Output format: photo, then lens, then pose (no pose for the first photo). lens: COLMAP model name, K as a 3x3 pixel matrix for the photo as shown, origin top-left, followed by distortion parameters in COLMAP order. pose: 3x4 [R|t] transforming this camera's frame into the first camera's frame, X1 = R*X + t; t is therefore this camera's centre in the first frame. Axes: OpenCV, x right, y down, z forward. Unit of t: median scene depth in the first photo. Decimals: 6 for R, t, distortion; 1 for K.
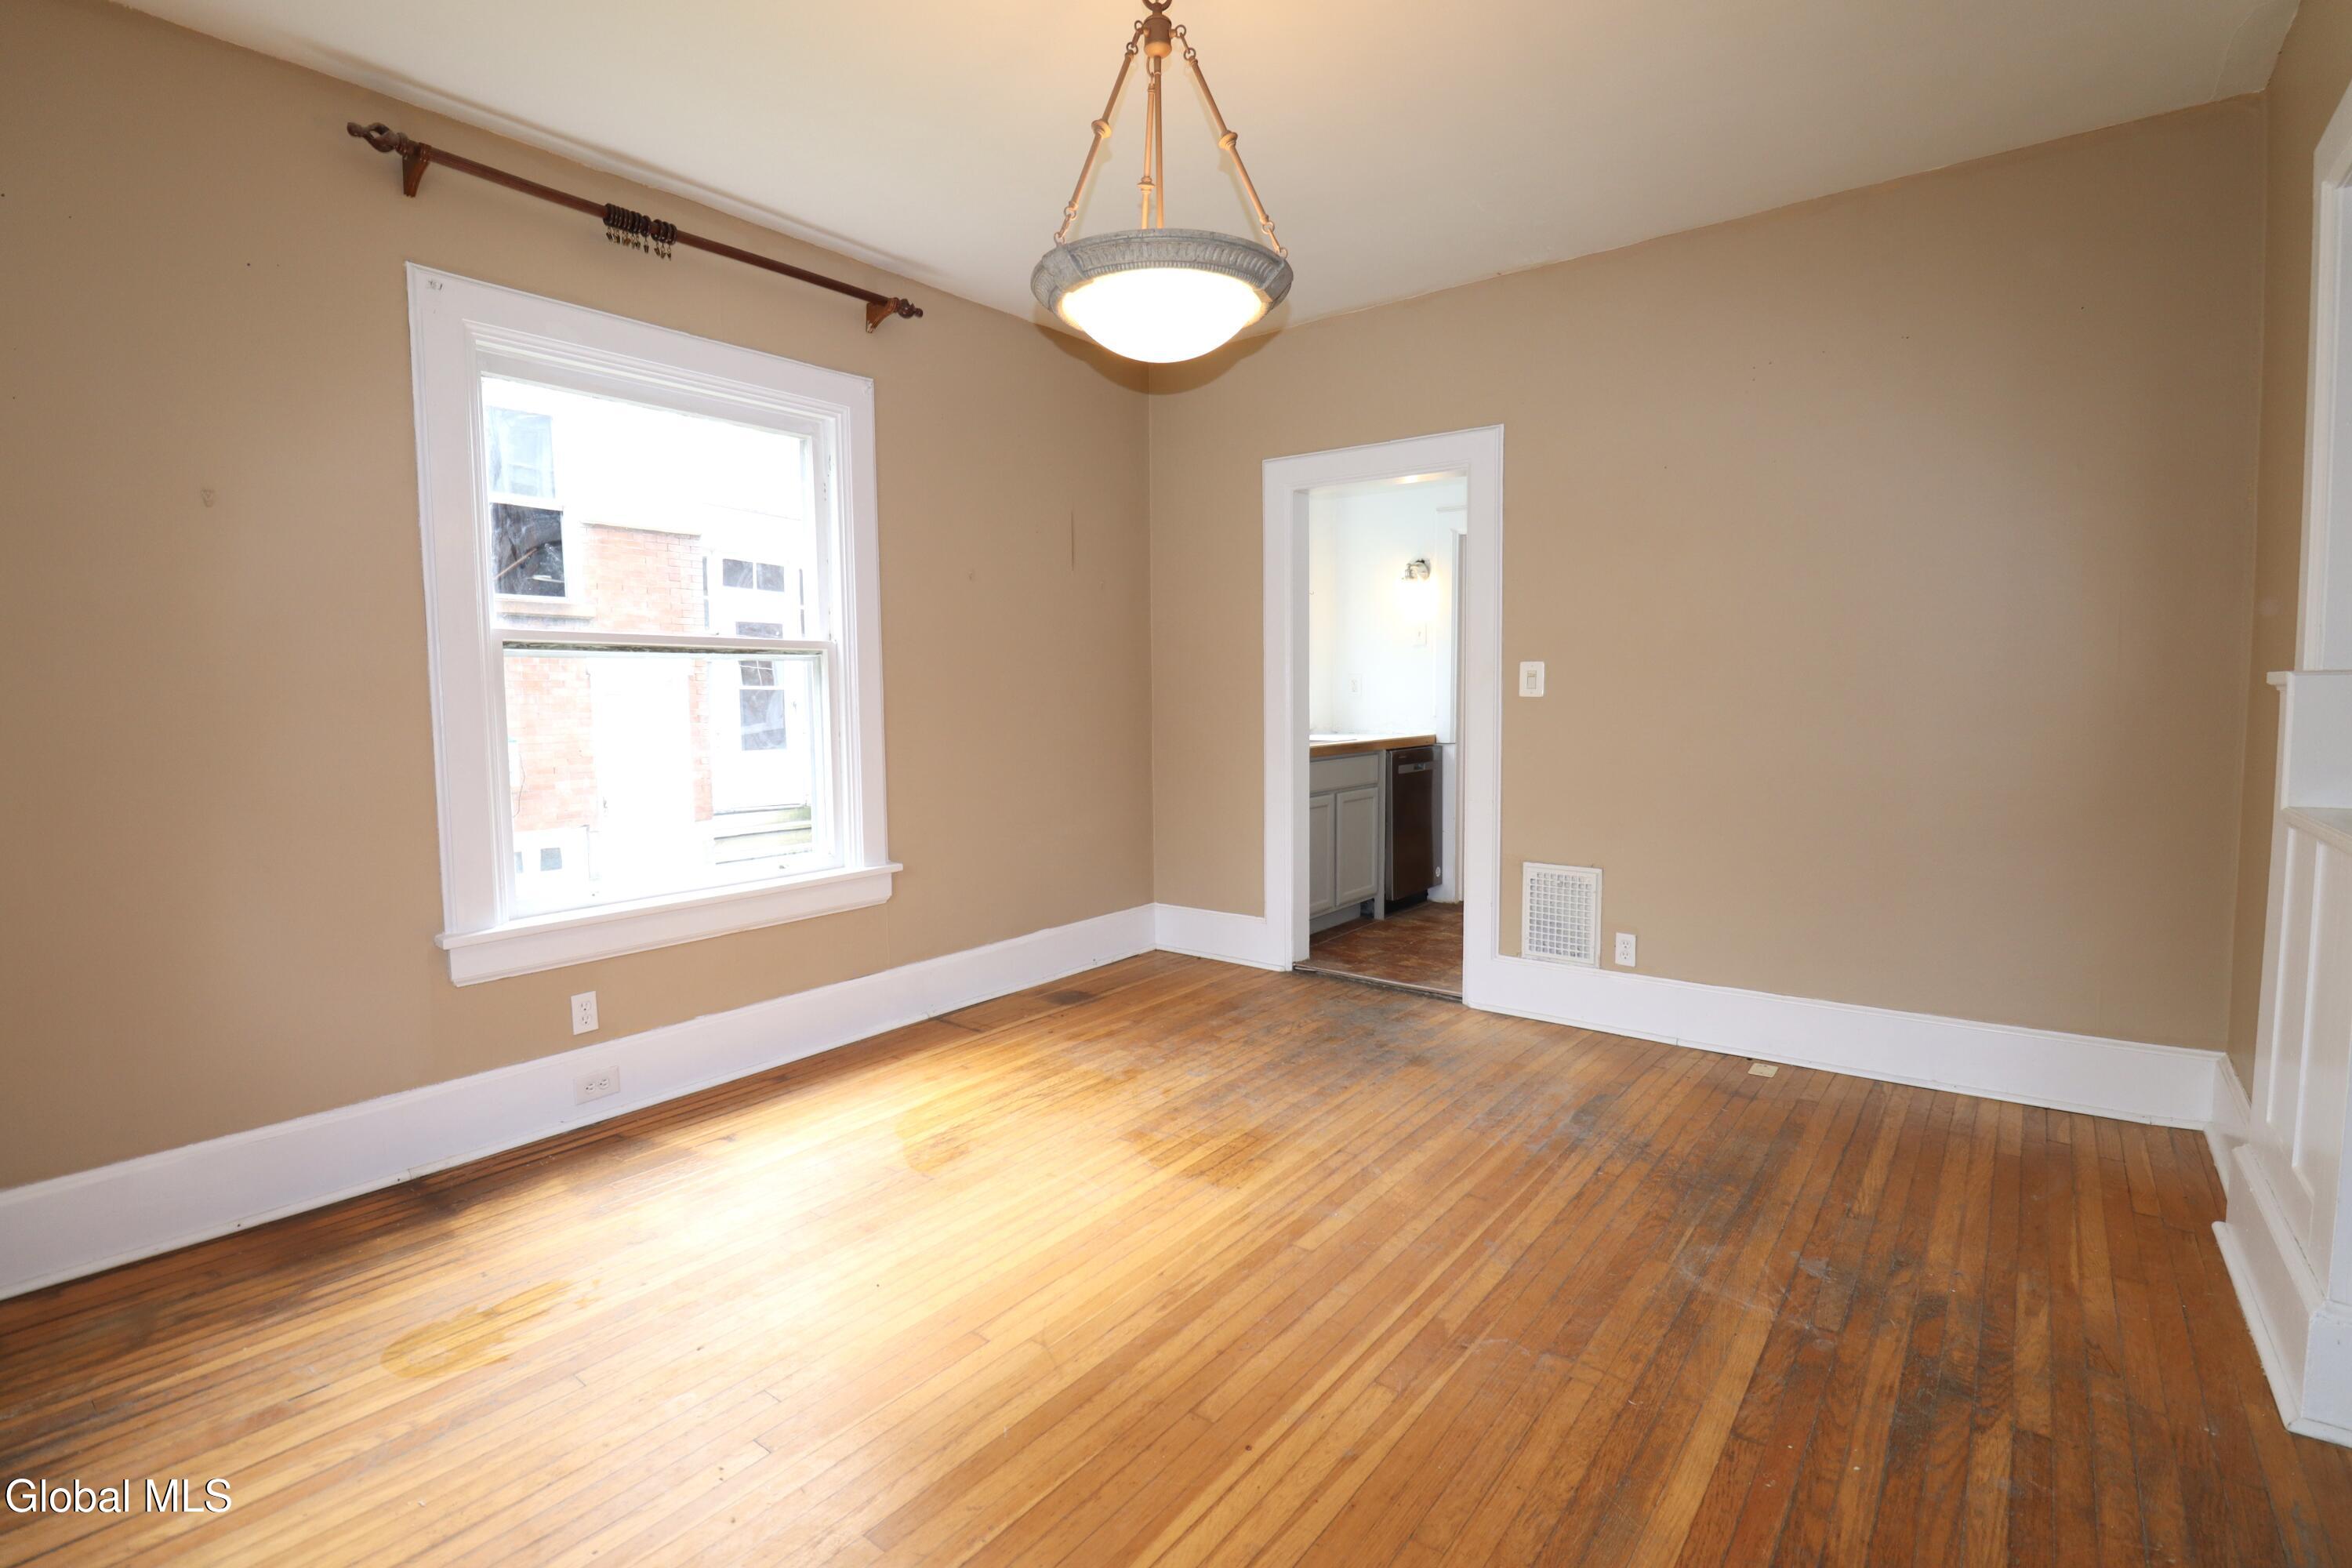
lens RADIAL K [[1088.0, 0, 1175.4], [0, 1088.0, 773.2], [0, 0, 1]] dist [0.001772, -0.014249]
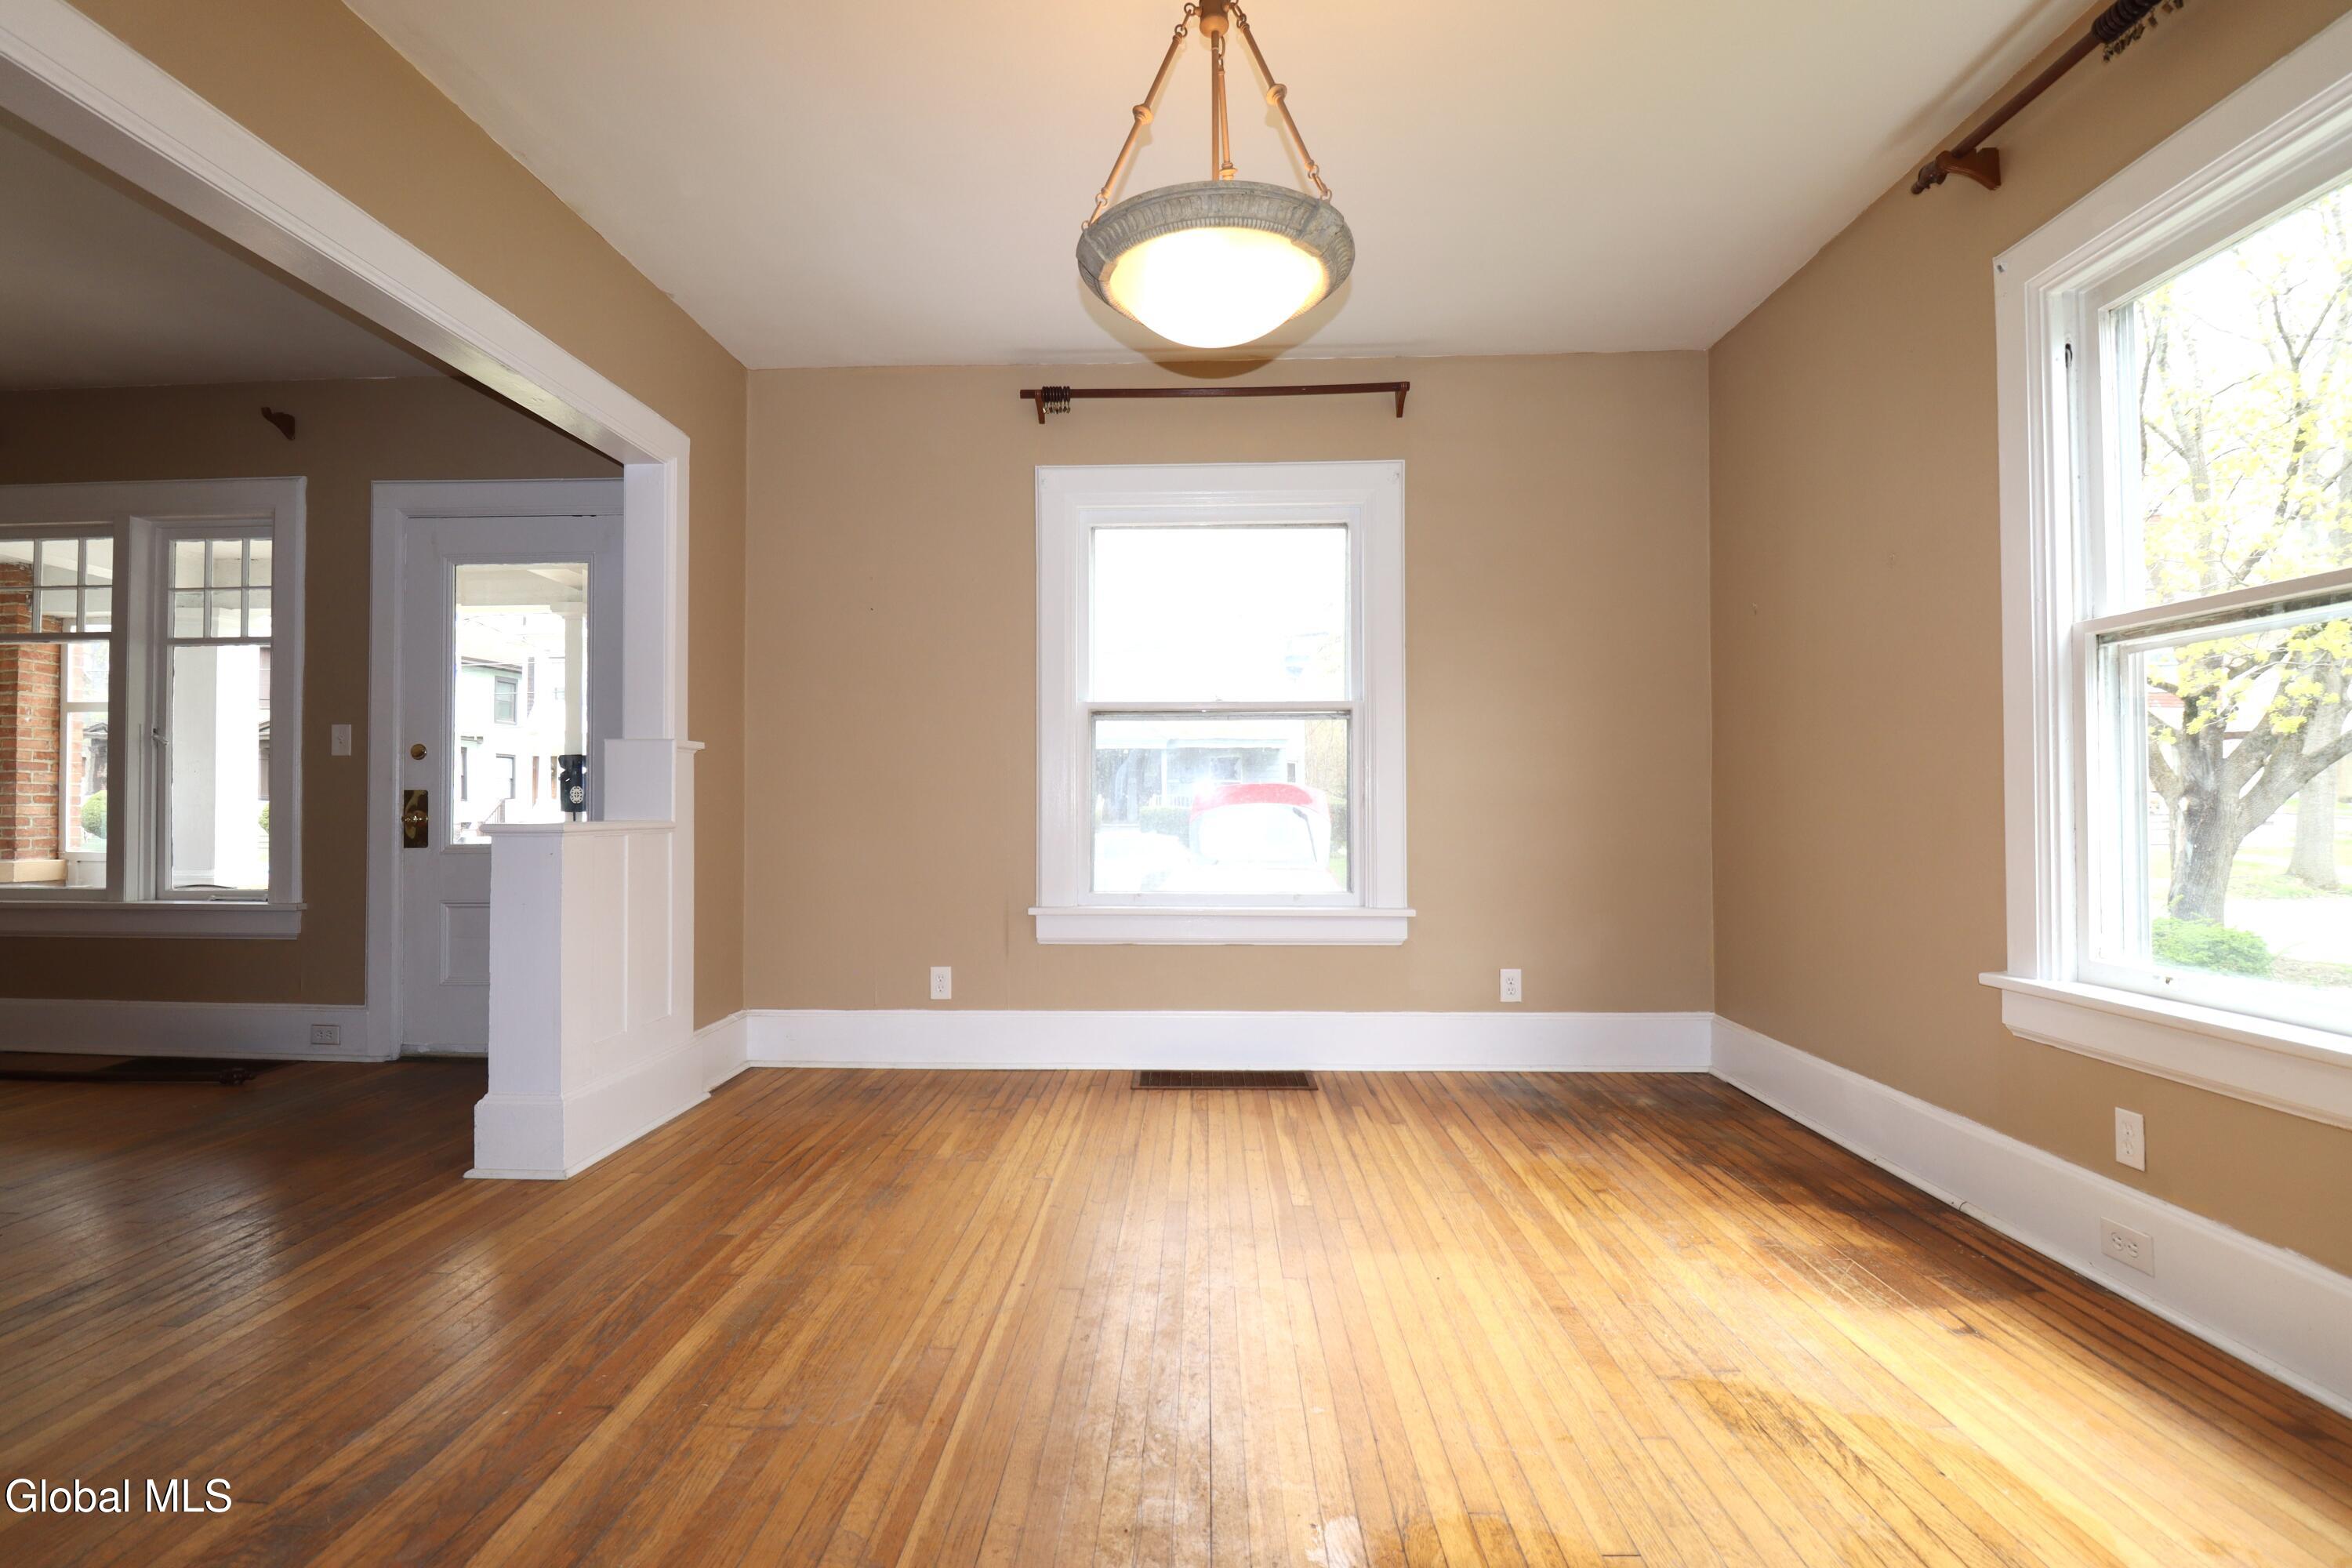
lens RADIAL K [[1088.0, 0, 1162.9], [0, 1088.0, 786.1], [0, 0, 1]] dist [0.001772, -0.014249]
pose [[-0.811728, 0.007676, -0.583985, 0.415936], [-0.027258, 0.998326, 0.051011, -0.032512], [0.583399, 0.057326, -0.810160, 1.278341]]
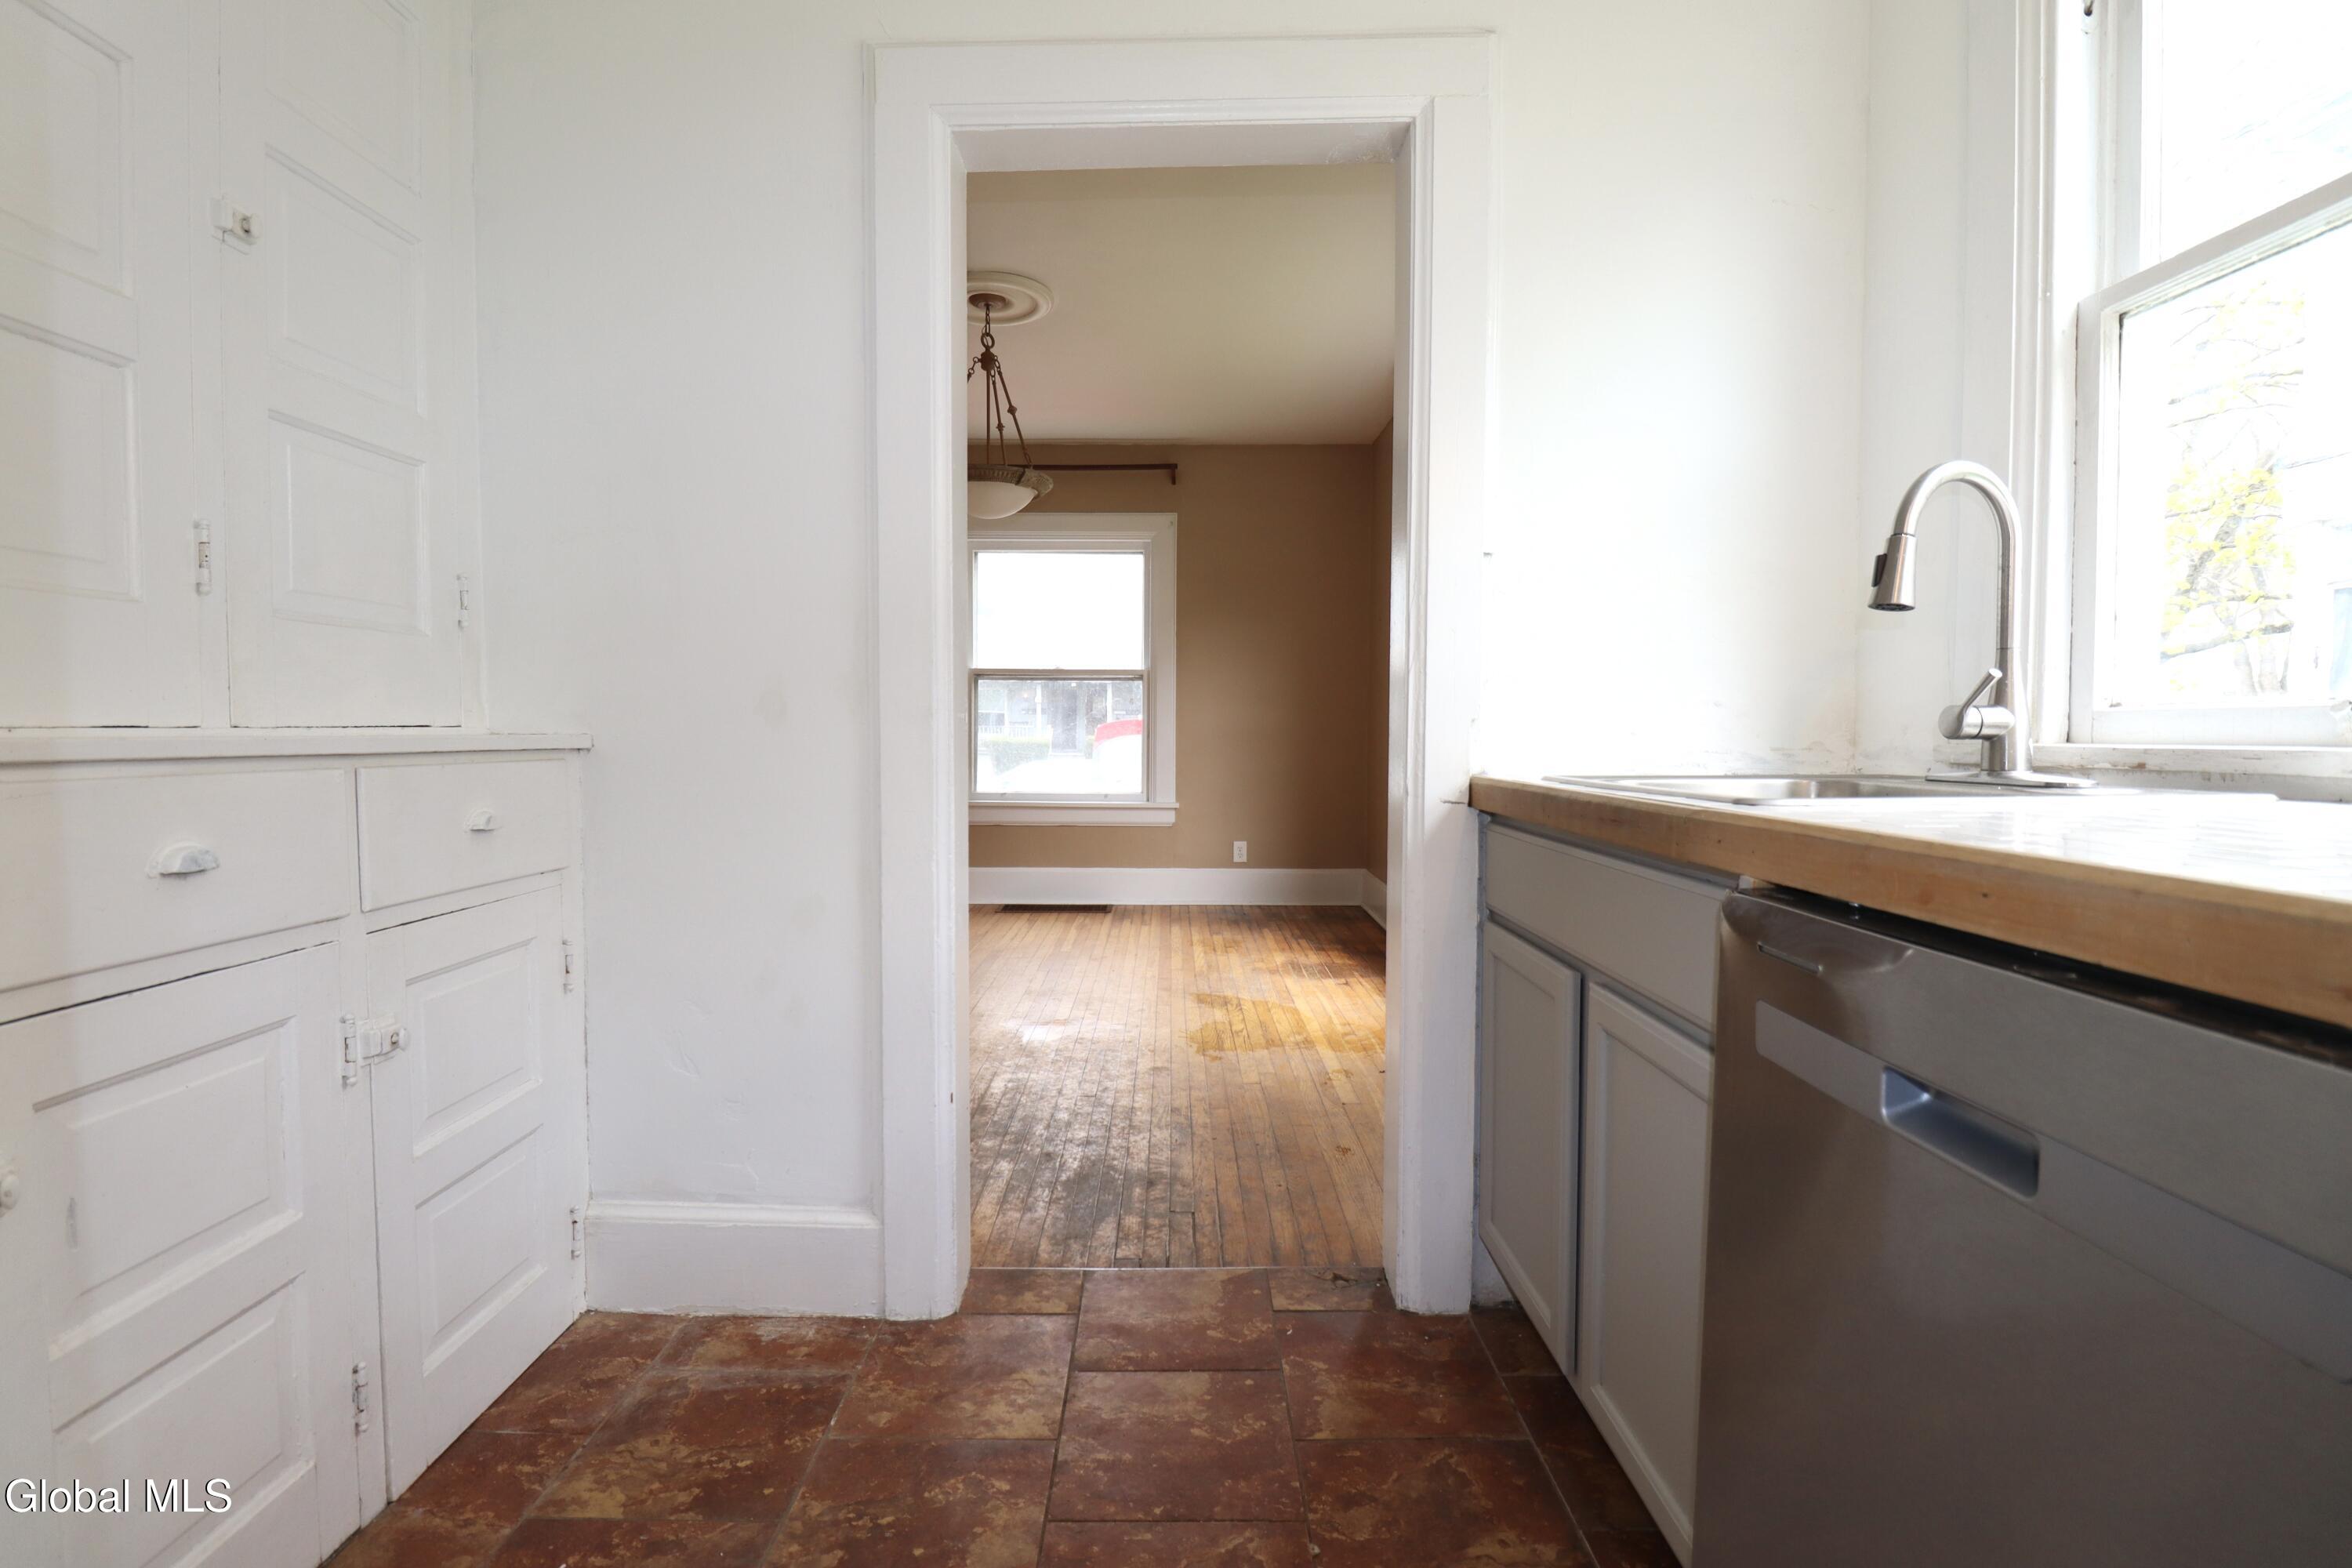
lens RADIAL K [[1088.0, 0, 1164.0], [0, 1088.0, 781.5], [0, 0, 1]] dist [0.001772, -0.014249]
pose [[-0.792017, 0.039904, -0.609194, 0.704489], [-0.035485, 0.993165, 0.111189, -0.099971], [0.609467, 0.109681, -0.785188, 2.056457]]
